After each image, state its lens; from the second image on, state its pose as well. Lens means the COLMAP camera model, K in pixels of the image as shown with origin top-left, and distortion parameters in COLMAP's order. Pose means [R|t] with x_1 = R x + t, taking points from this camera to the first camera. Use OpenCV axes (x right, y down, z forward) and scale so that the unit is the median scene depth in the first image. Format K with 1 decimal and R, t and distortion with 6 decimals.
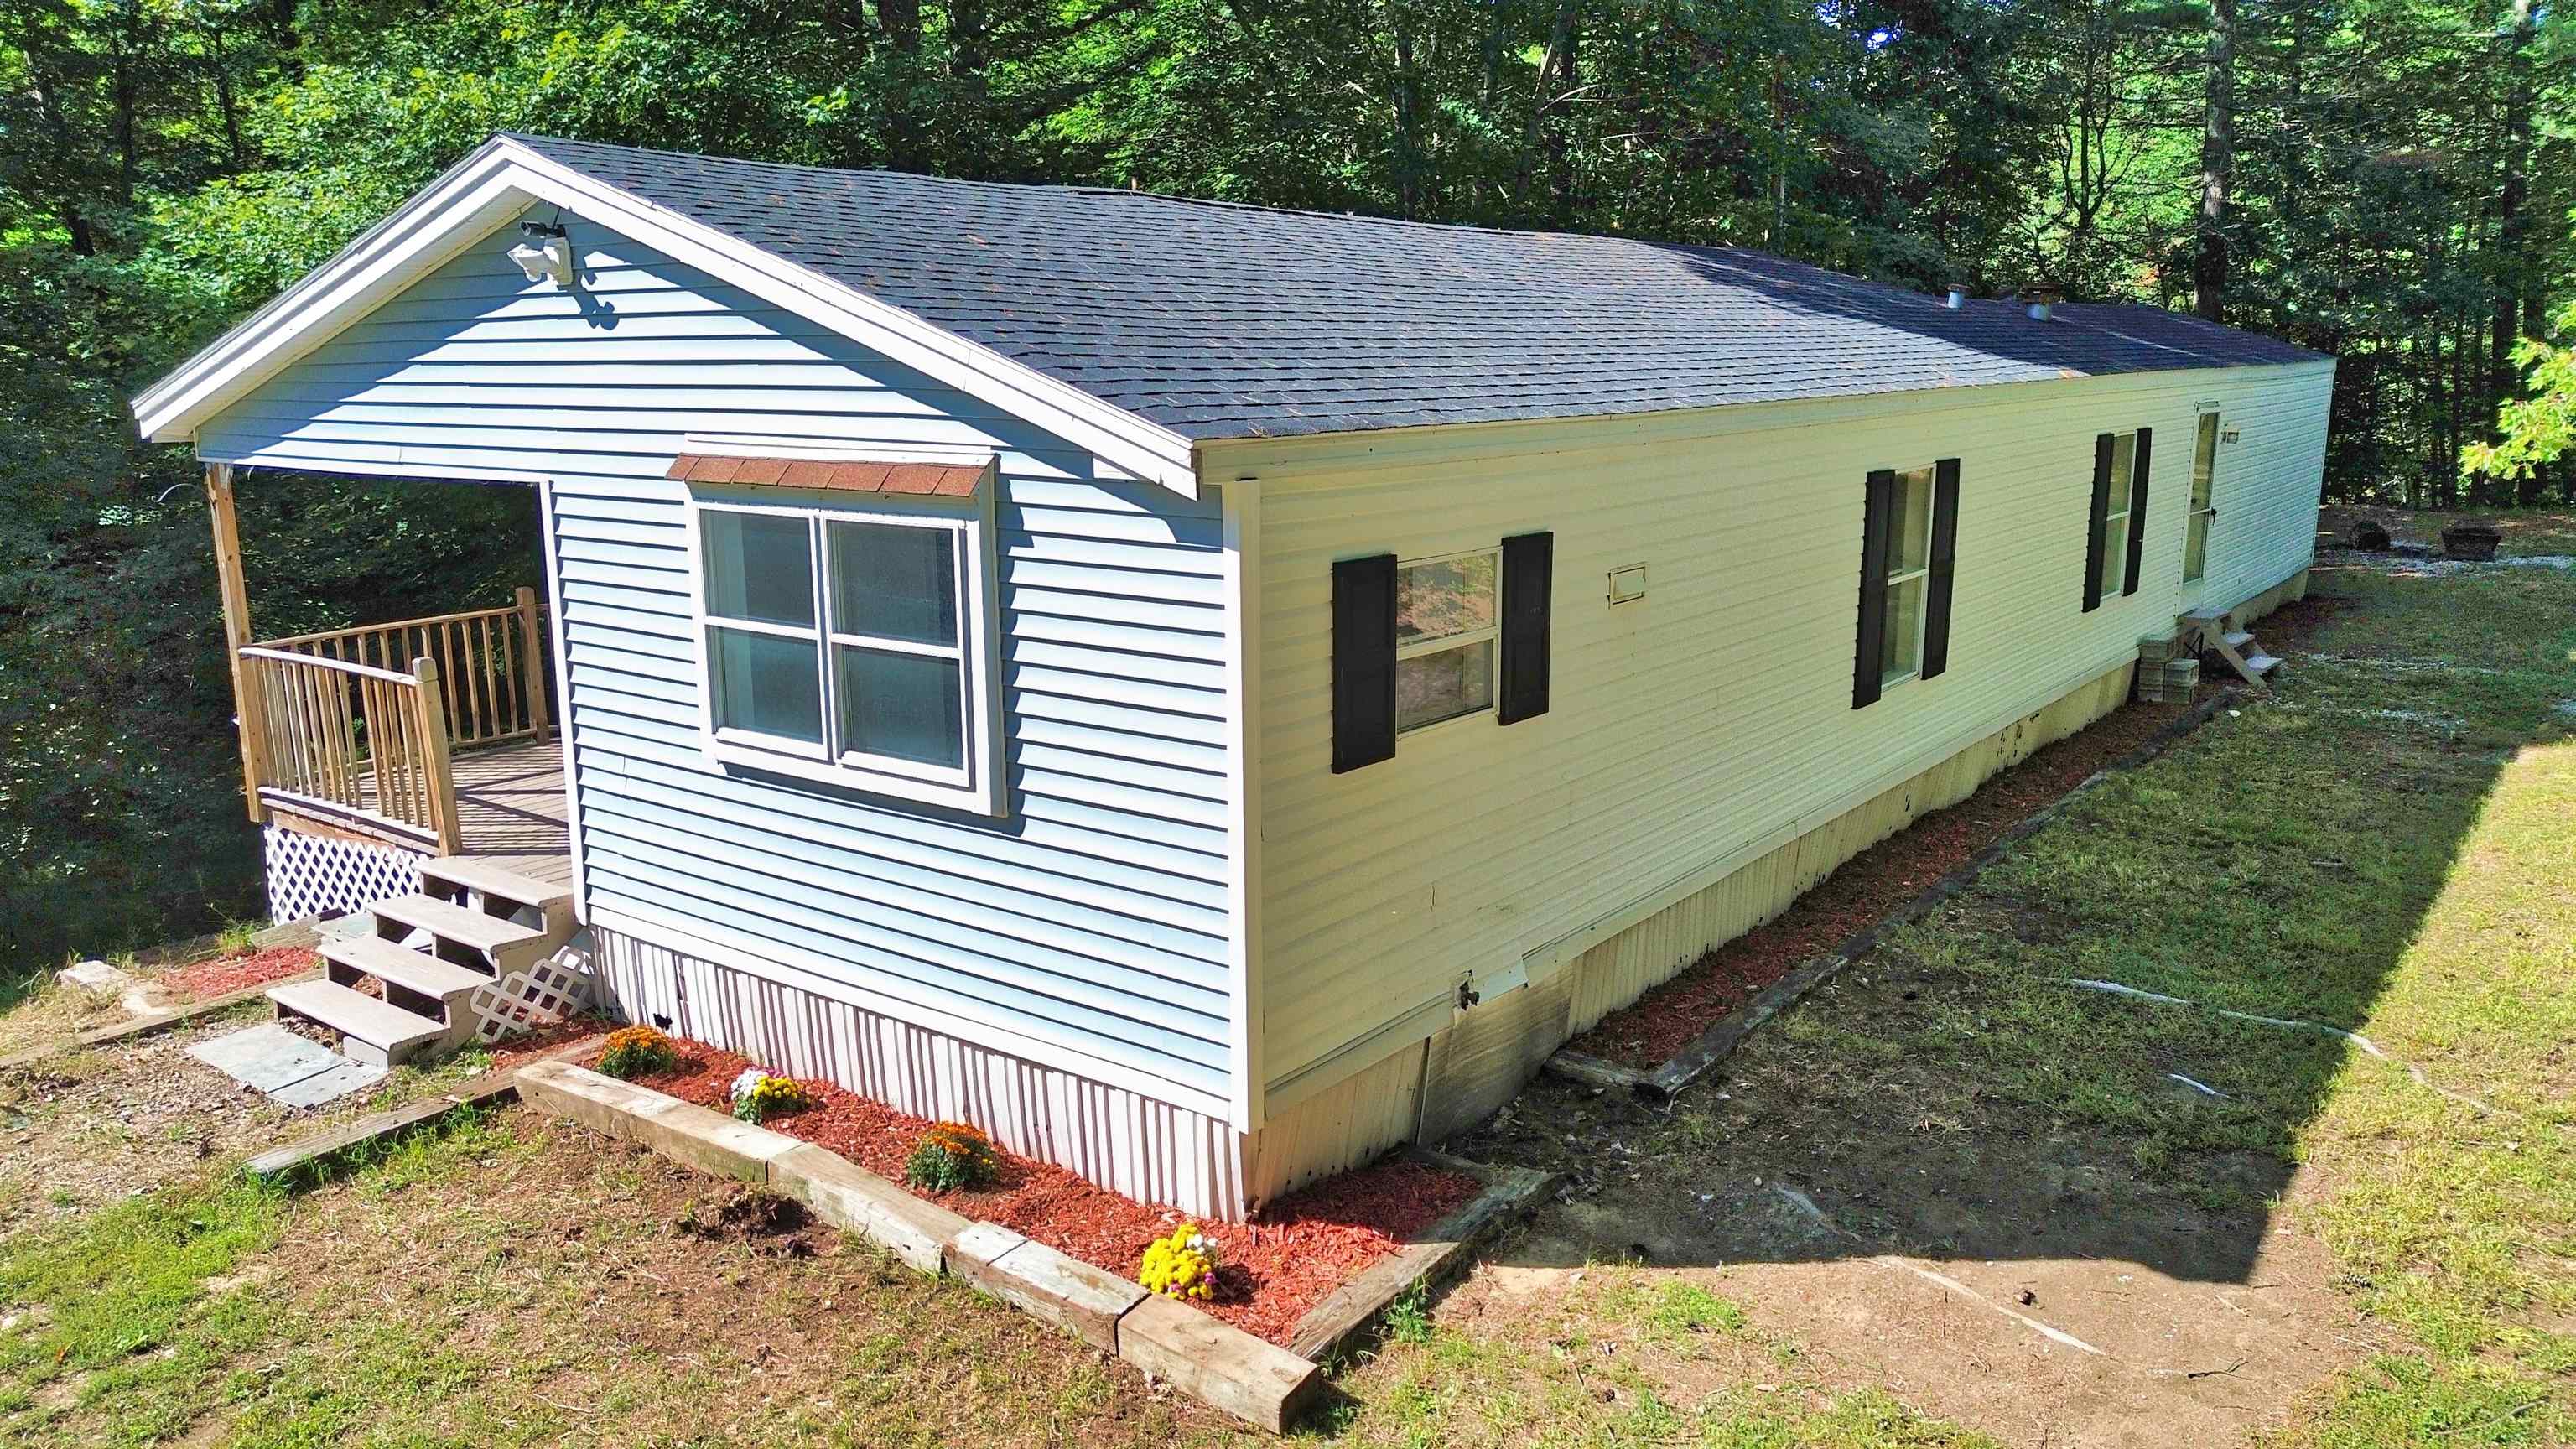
lens RADIAL K [[1841.2, 0, 1288.0], [0, 1841.2, 724.5], [0, 0, 1]] dist [0.088958, -0.081849]
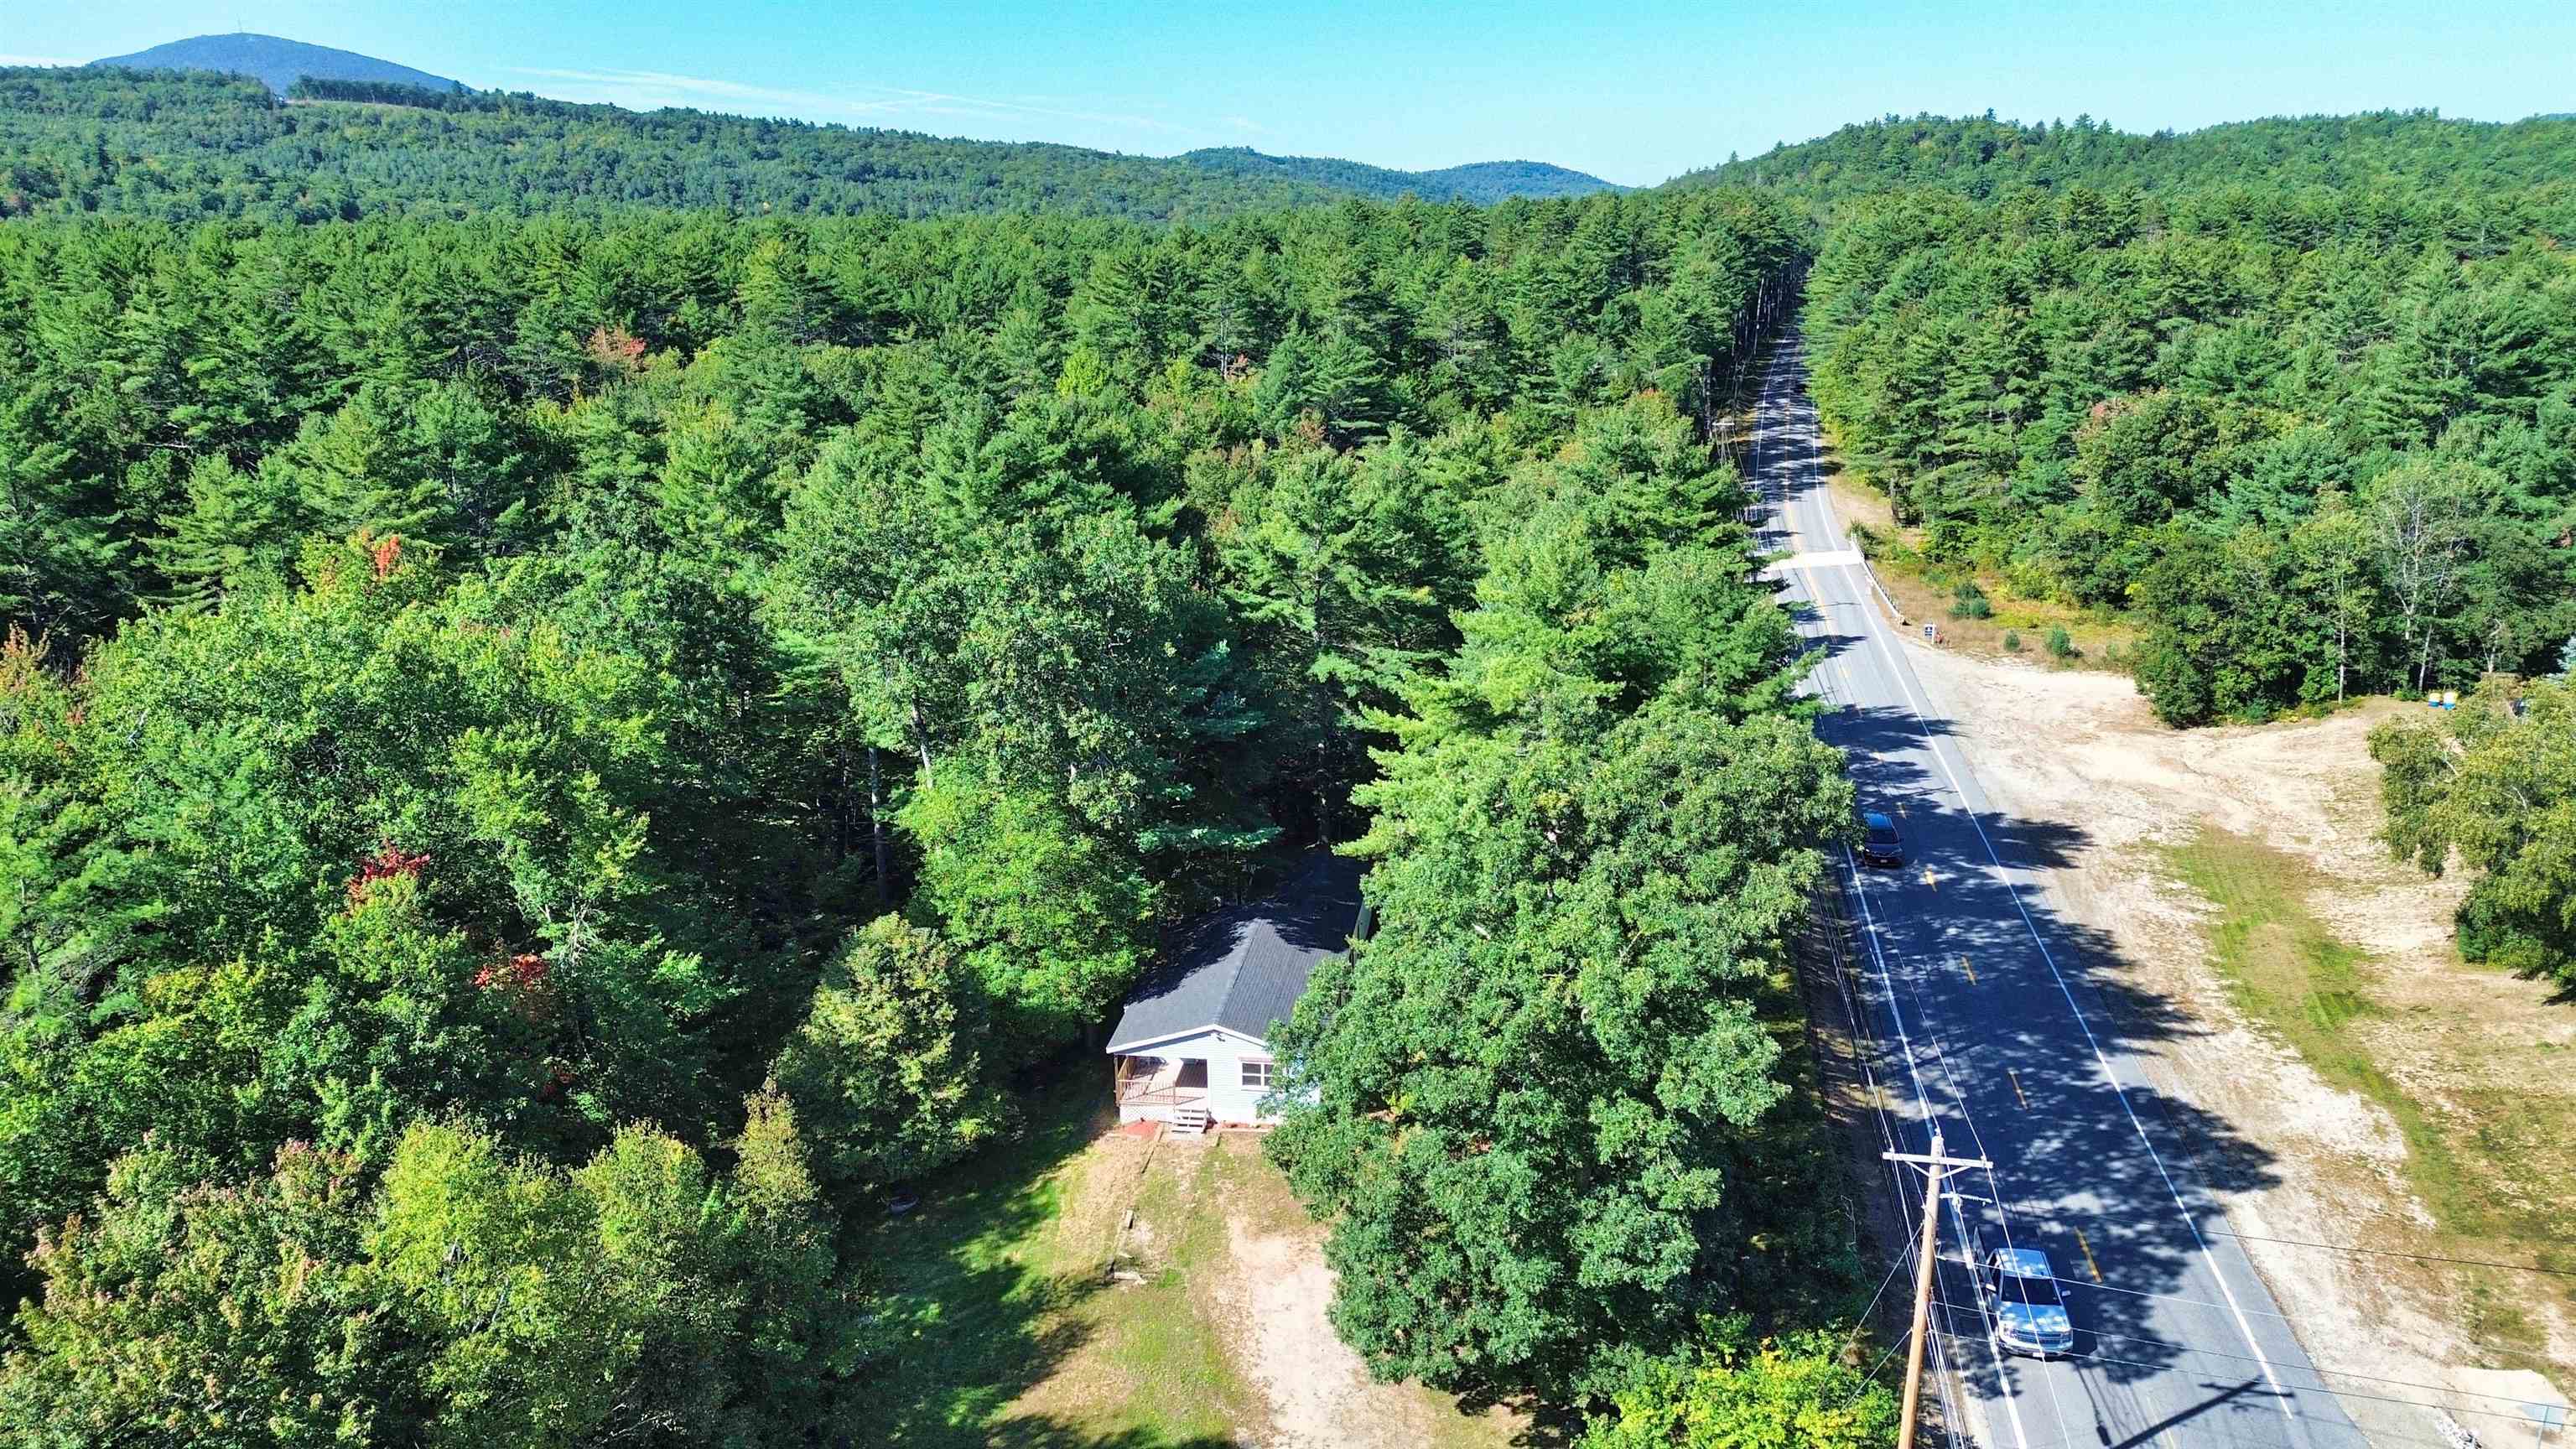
lens RADIAL K [[1895.4, 0, 1288.0], [0, 1895.4, 724.5], [0, 0, 1]] dist [0.105494, -0.084453]
pose [[0.865556, -0.131191, 0.483324, -3.978720], [0.103076, 0.991084, 0.084422, -2.273402], [-0.490090, -0.023253, 0.871362, -6.450402]]
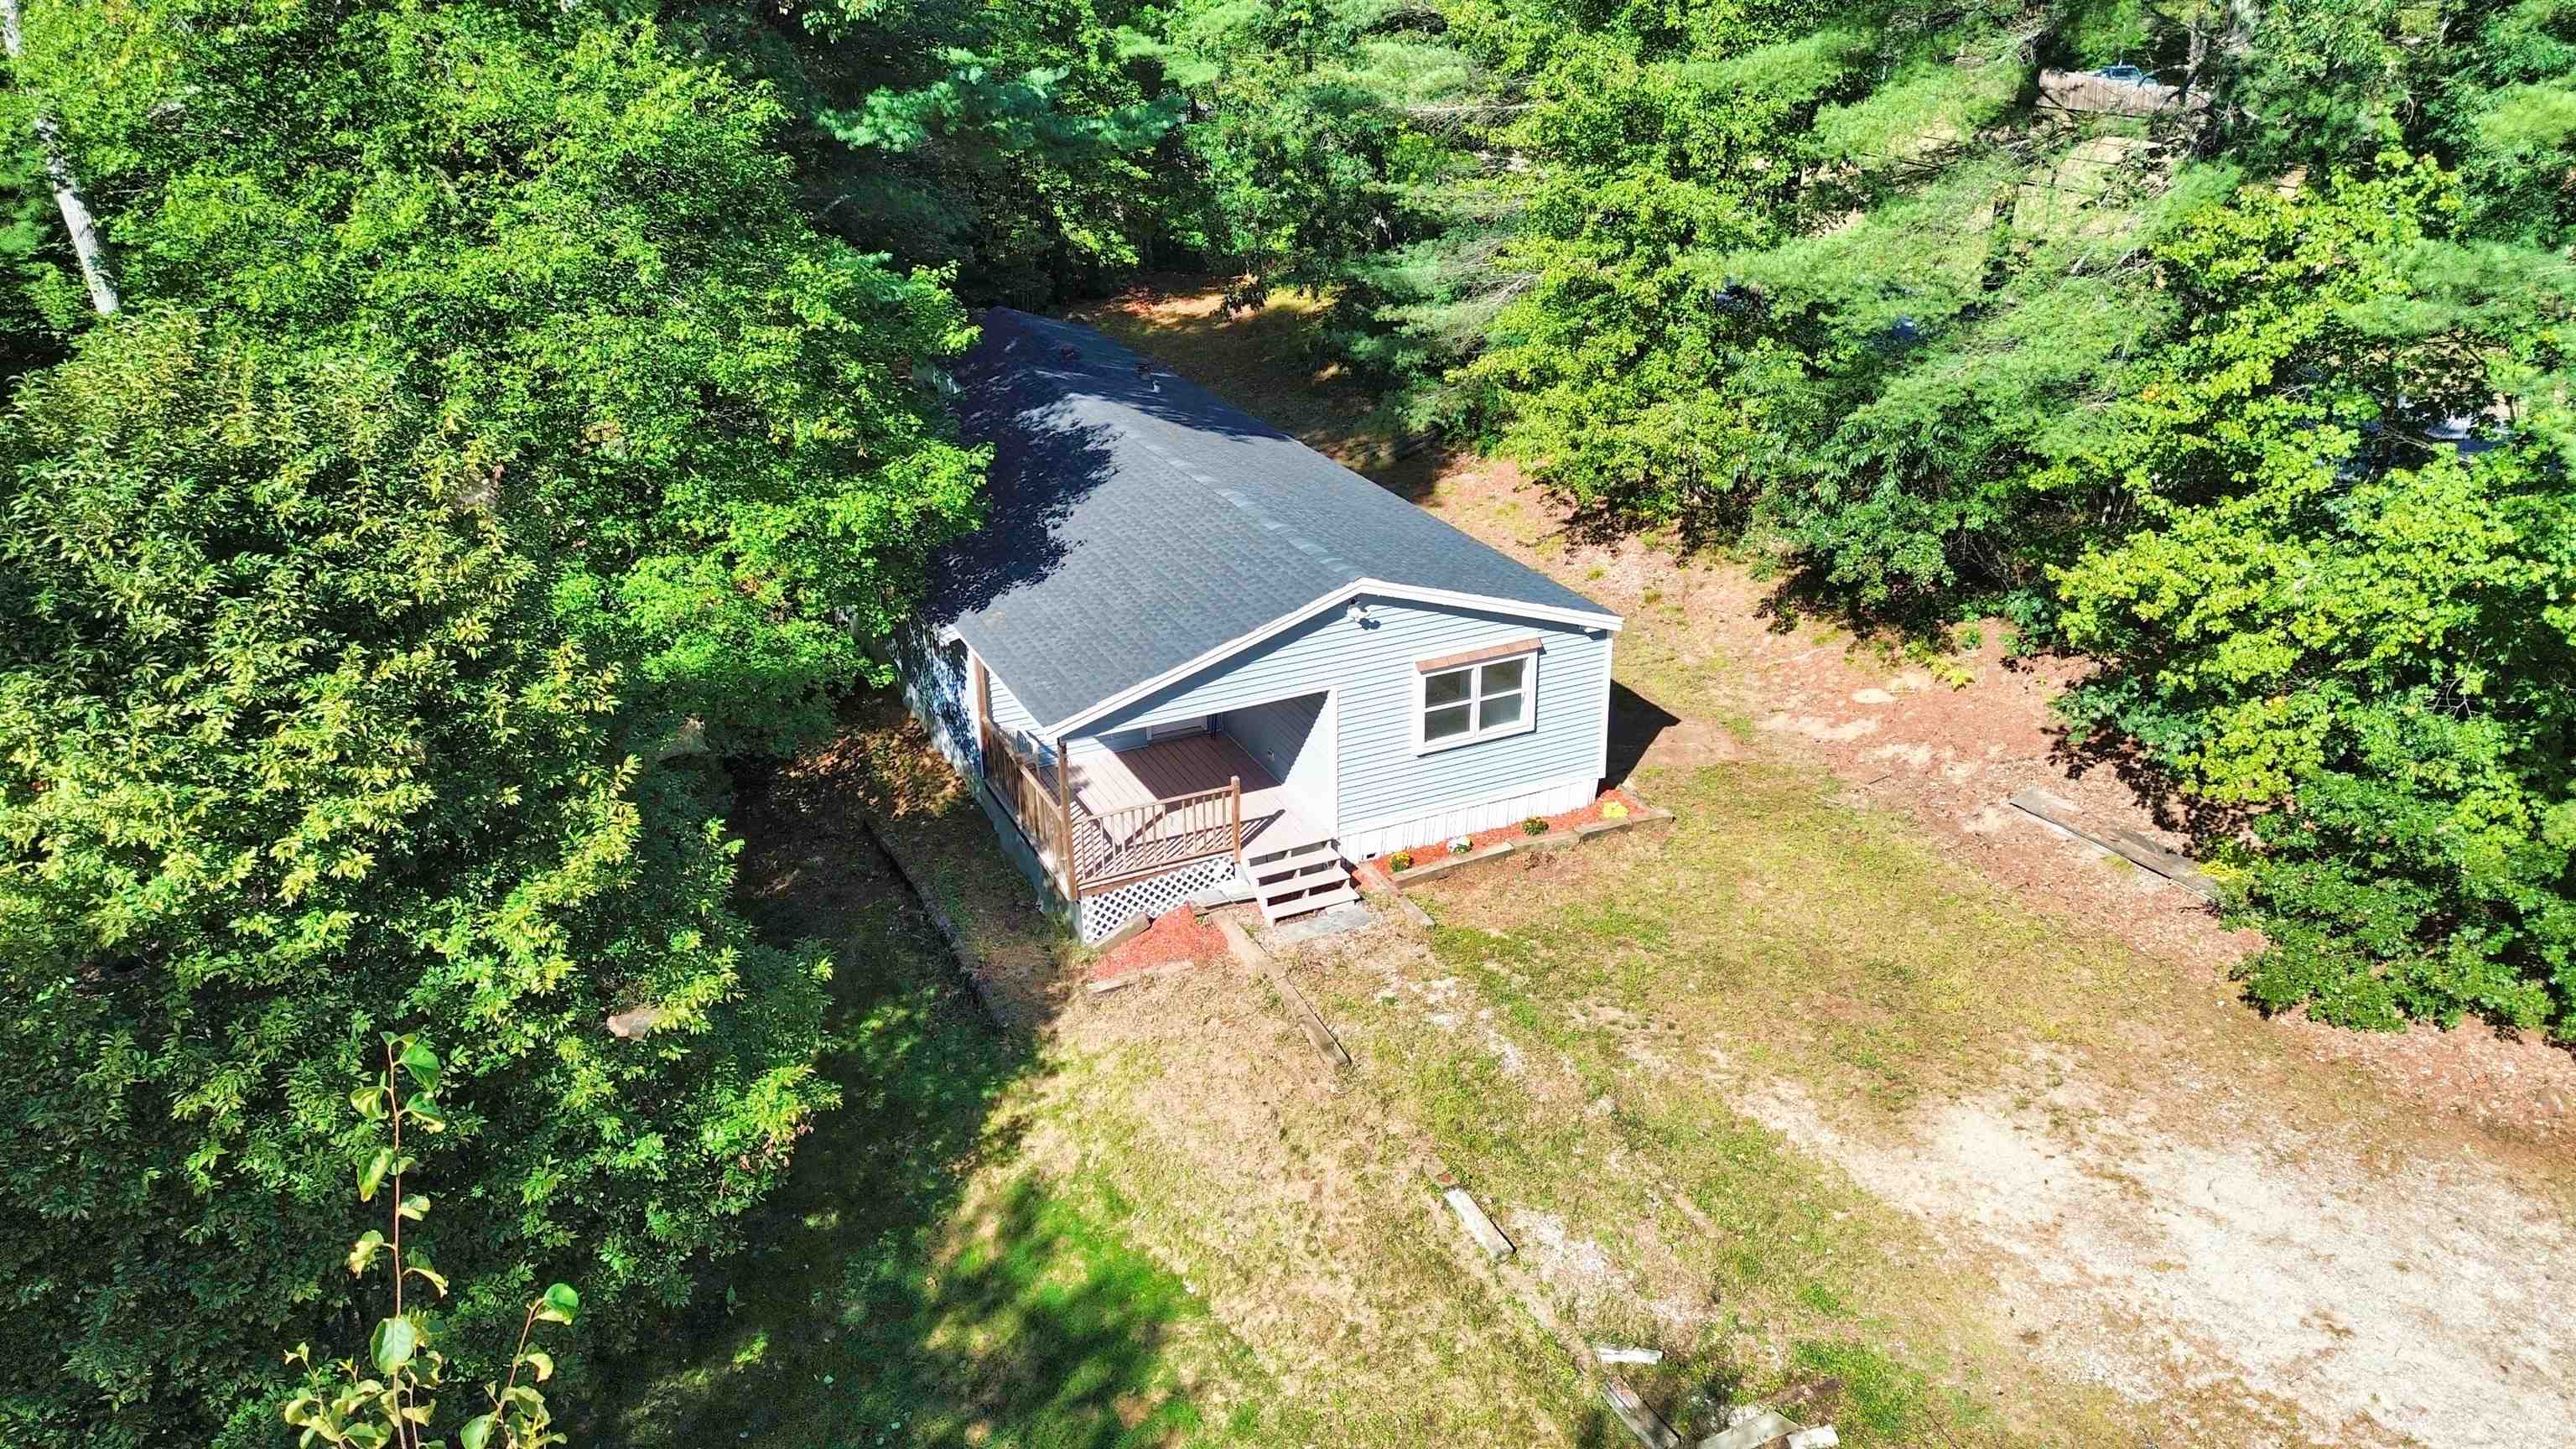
lens RADIAL K [[1841.2, 0, 1288.0], [0, 1841.2, 724.5], [0, 0, 1]] dist [0.088958, -0.081849]
pose [[0.461764, -0.358481, 0.811336, -2.676056], [0.182629, 0.933520, 0.308525, -0.936656], [-0.867998, 0.005708, 0.496535, -0.277277]]
